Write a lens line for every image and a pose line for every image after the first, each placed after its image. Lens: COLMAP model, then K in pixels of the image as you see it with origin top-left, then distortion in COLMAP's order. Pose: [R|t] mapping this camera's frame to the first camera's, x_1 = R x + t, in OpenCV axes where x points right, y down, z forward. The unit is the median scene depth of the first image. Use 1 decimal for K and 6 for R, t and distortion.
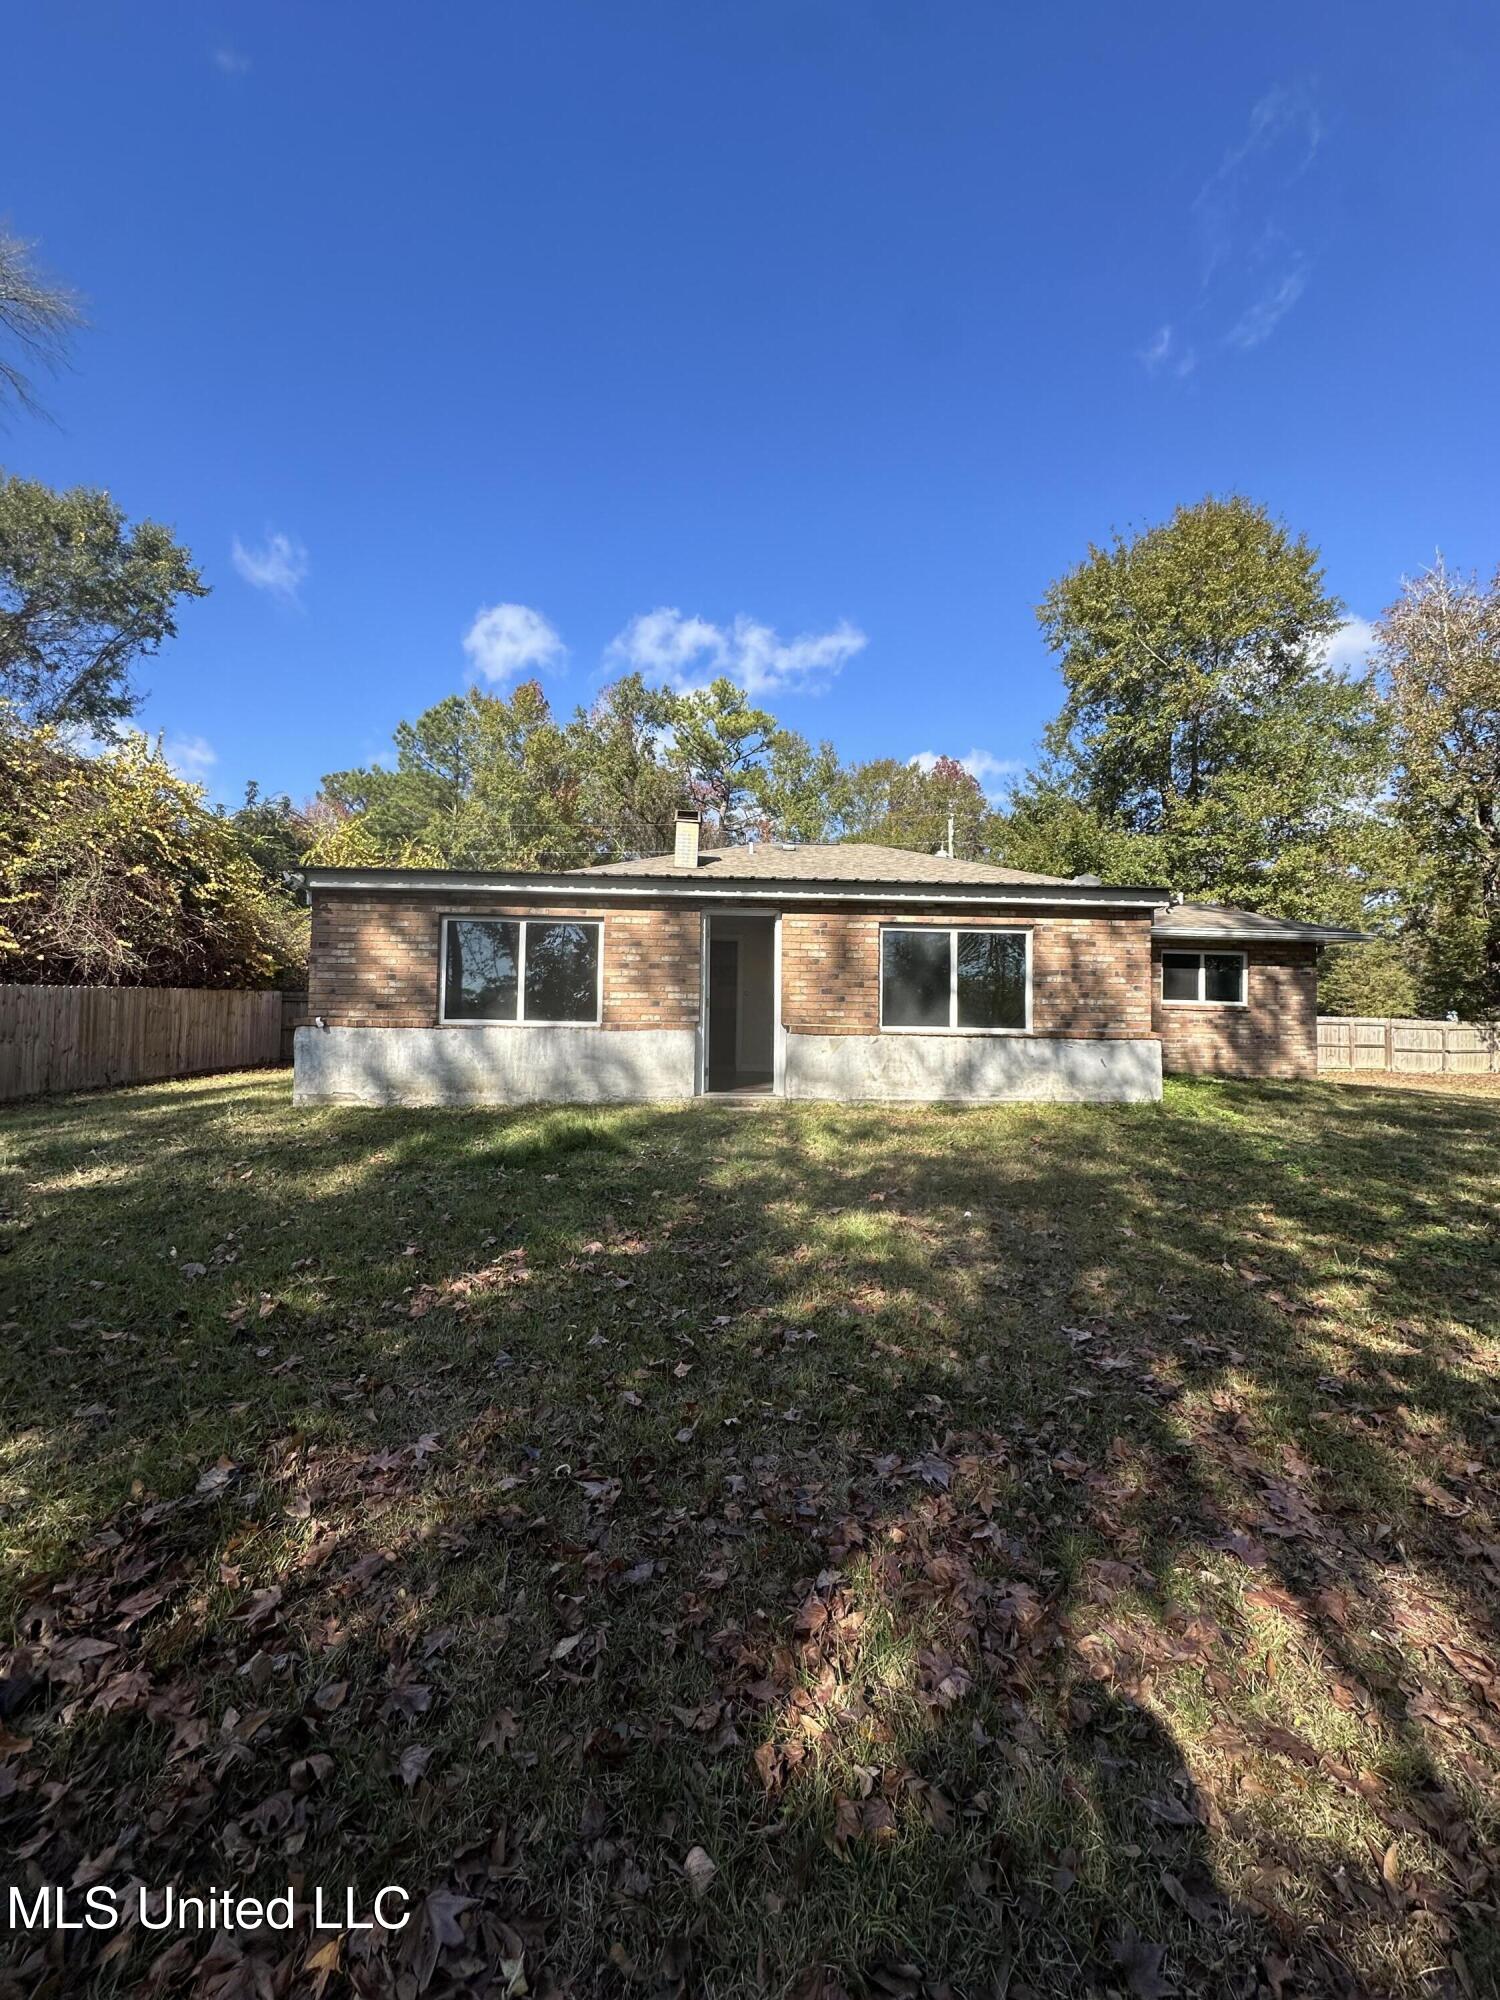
lens RADIAL K [[798.0, 0, 750.2], [0, 798.0, 999.9], [0, 0, 1]] dist [-0.002980, -0.000504]
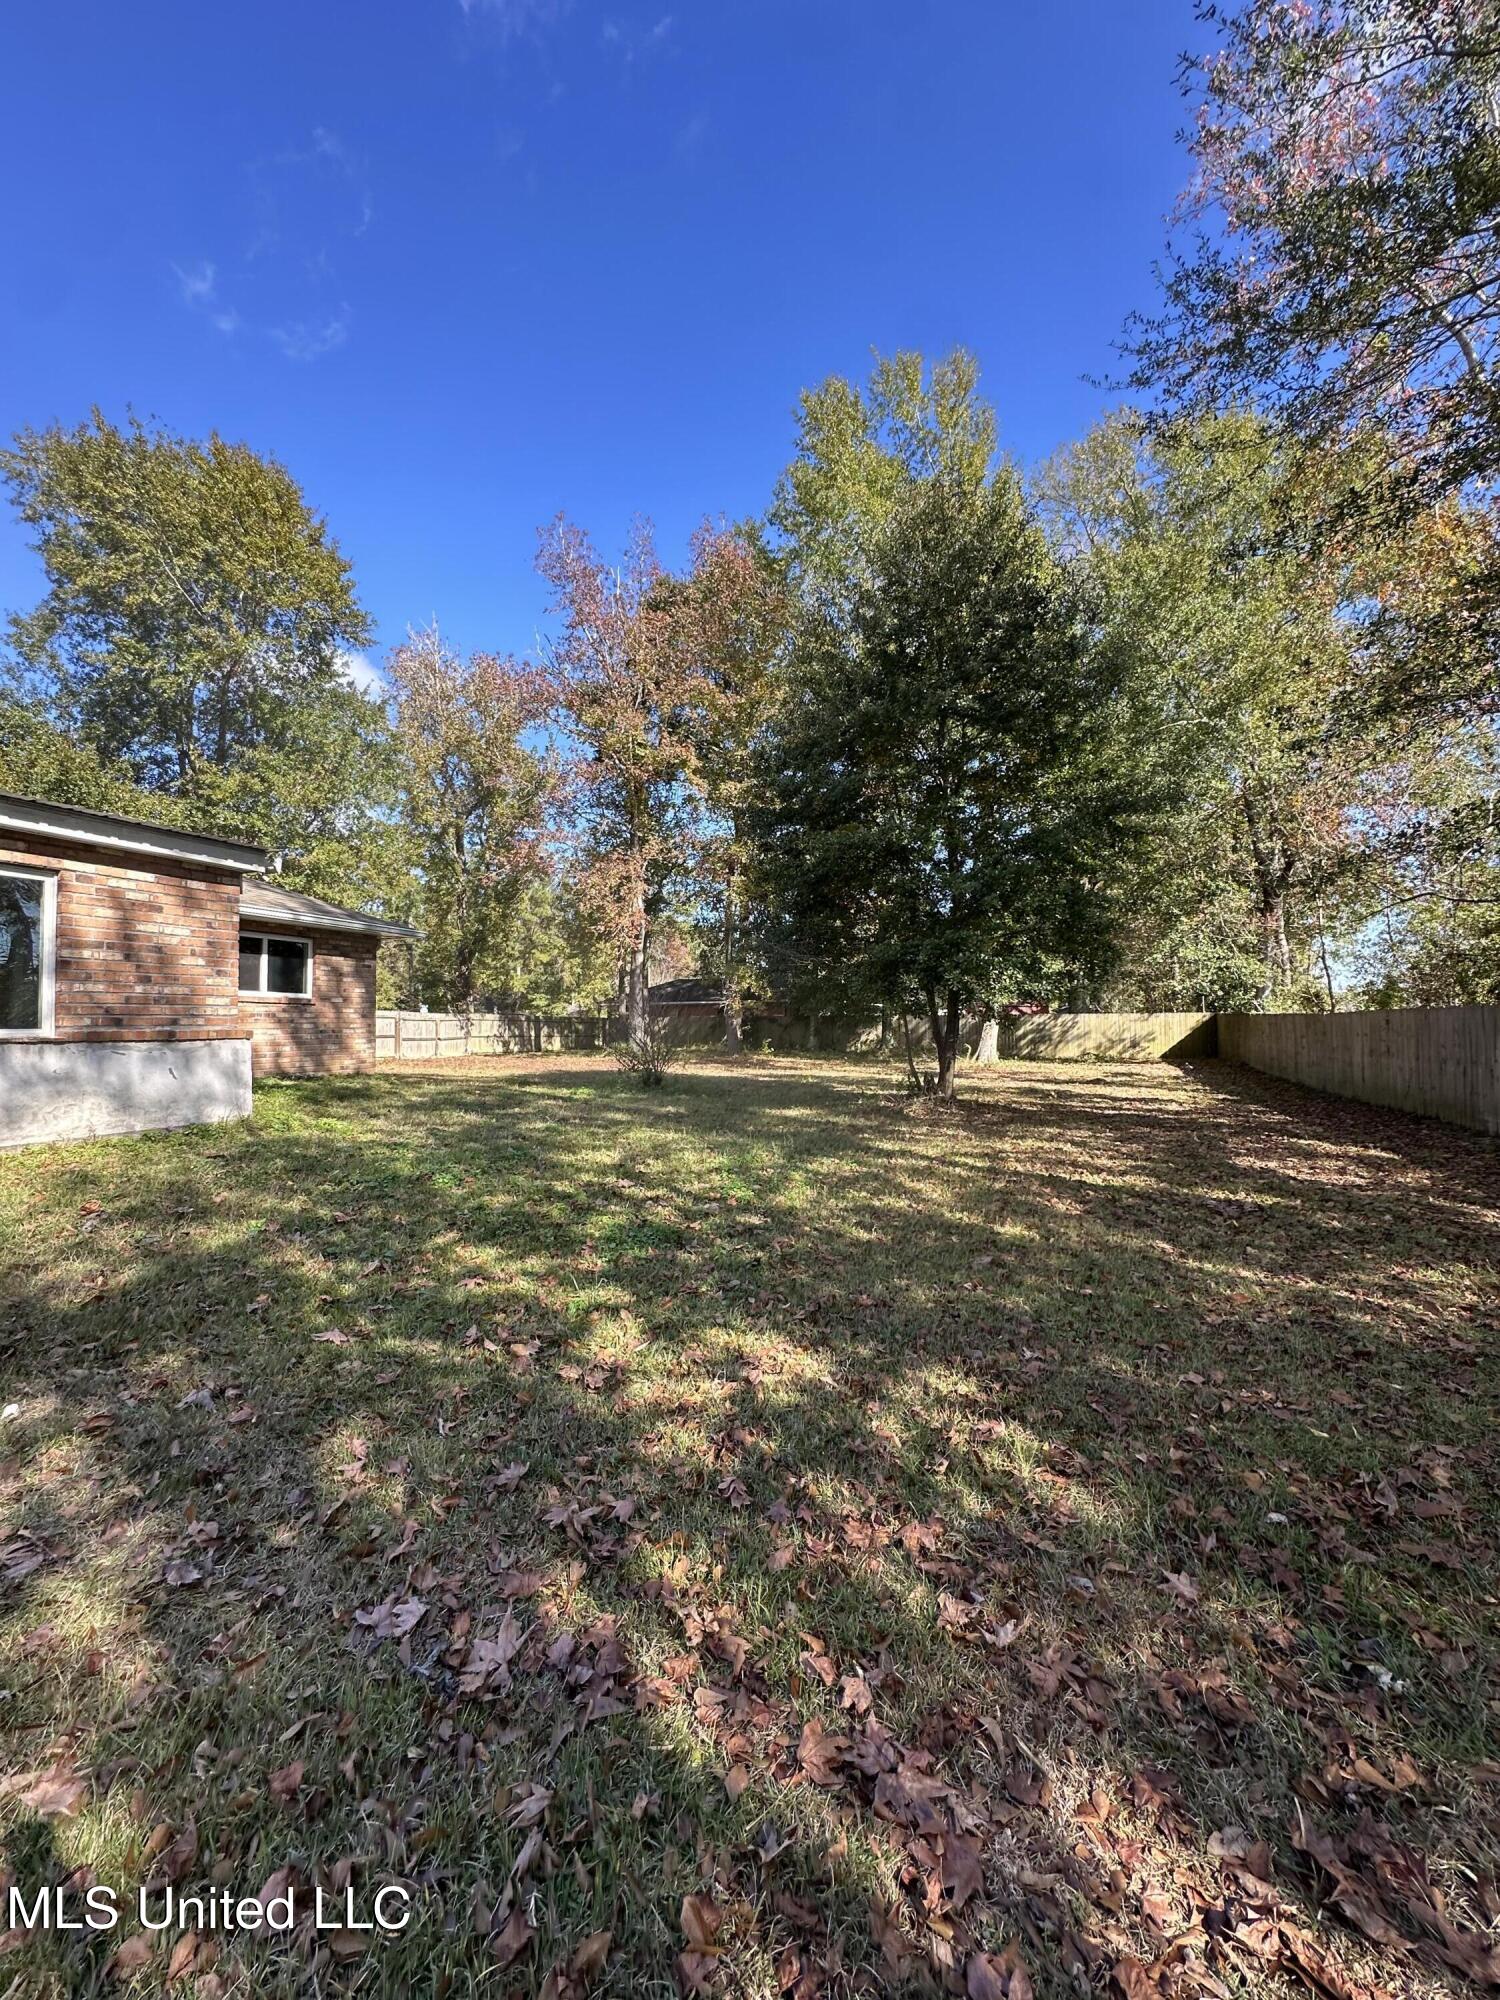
lens RADIAL K [[798.0, 0, 753.4], [0, 798.0, 999.3], [0, 0, 1]] dist [-0.002980, -0.000504]
pose [[0.428708, 0.010060, 0.903387, 0.009175], [-0.016942, 0.999852, -0.003094, 0.003040], [-0.903284, -0.013979, 0.428815, 0.148028]]
